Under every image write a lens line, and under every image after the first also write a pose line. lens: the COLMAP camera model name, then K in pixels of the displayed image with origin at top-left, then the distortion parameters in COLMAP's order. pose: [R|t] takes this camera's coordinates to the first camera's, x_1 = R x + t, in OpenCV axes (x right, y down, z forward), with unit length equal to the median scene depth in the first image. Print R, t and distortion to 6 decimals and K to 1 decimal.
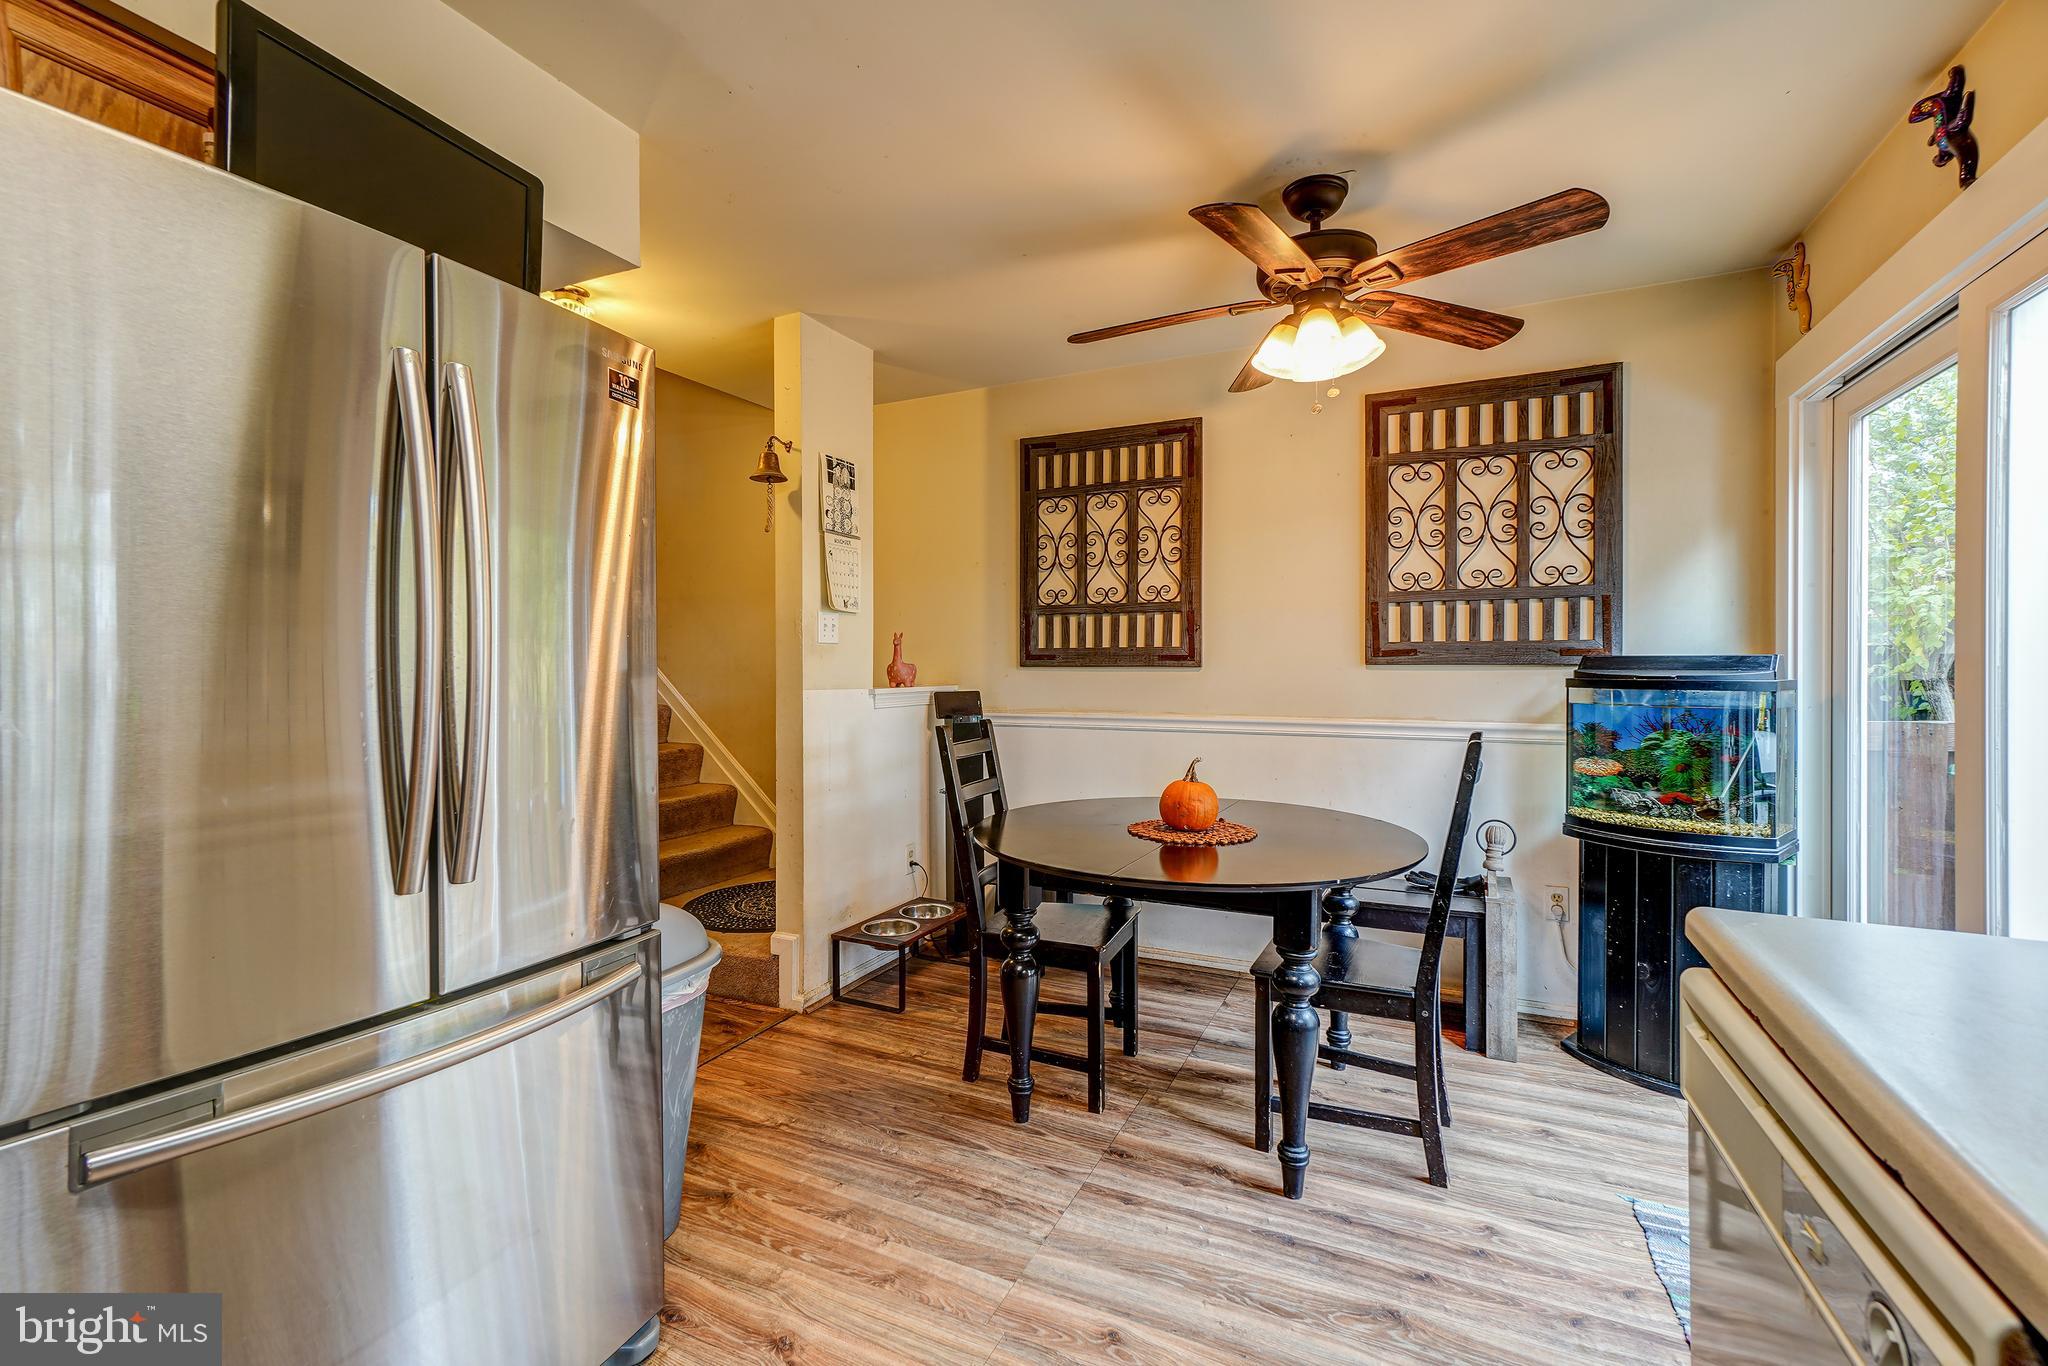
lens RADIAL K [[889.0, 0, 1029.8], [0, 889.0, 677.6], [0, 0, 1]] dist [-0.016172, 0.012542]
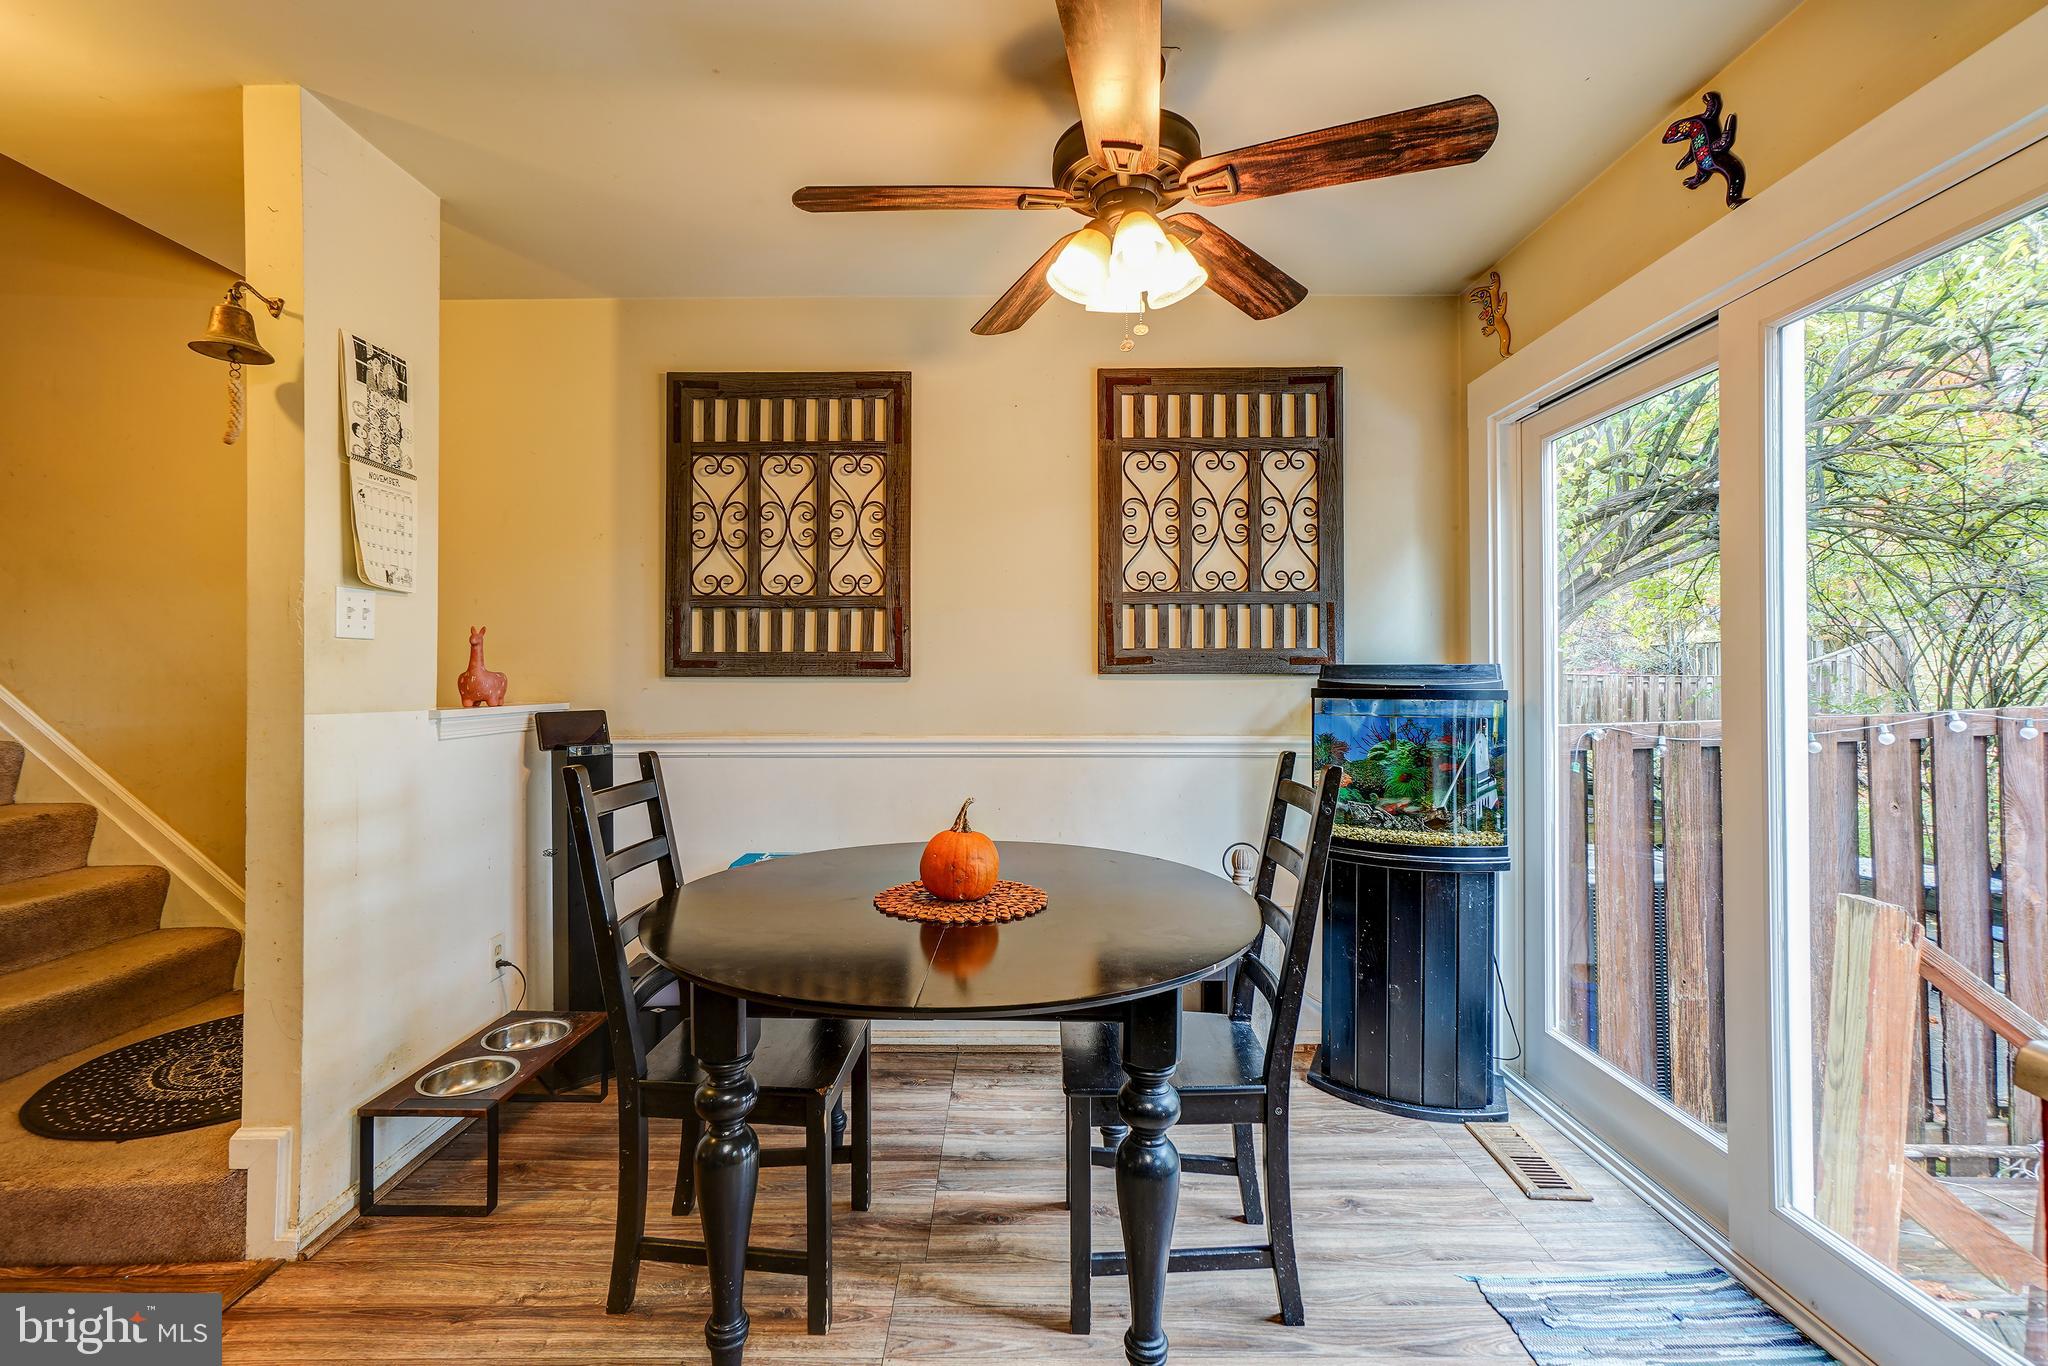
lens RADIAL K [[889.0, 0, 1023.0], [0, 889.0, 673.1], [0, 0, 1]] dist [-0.016172, 0.012542]
pose [[0.906686, 0.001718, 0.421803, -0.067386], [0.005869, 0.999844, -0.016686, -0.001220], [-0.421766, 0.017604, 0.906534, 0.253624]]
